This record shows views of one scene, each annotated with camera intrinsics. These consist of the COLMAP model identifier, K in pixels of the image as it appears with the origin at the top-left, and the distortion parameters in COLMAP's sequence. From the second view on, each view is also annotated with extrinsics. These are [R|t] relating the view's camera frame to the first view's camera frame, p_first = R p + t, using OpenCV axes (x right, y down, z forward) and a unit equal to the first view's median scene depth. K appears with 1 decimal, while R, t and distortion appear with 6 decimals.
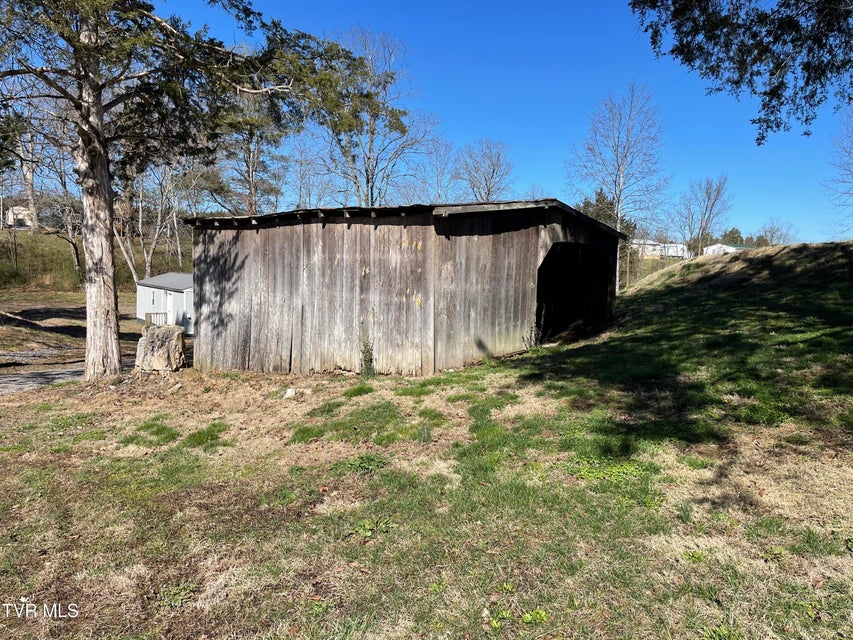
lens RADIAL K [[655.4, 0, 426.5], [0, 655.4, 320.0], [0, 0, 1]] dist [-0.006499, -0.002833]
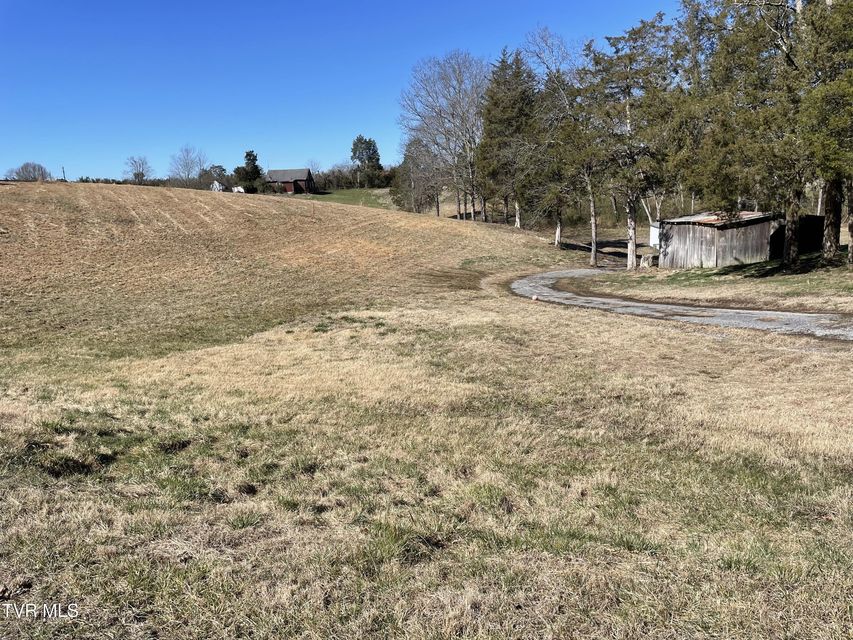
lens RADIAL K [[651.2, 0, 426.5], [0, 651.2, 320.0], [0, 0, 1]] dist [-0.004668, -0.002149]
pose [[0.725971, 0.068248, -0.684331, 1.115782], [0.016898, 0.992993, 0.116957, -0.069937], [0.687518, -0.096471, 0.719731, -2.301563]]
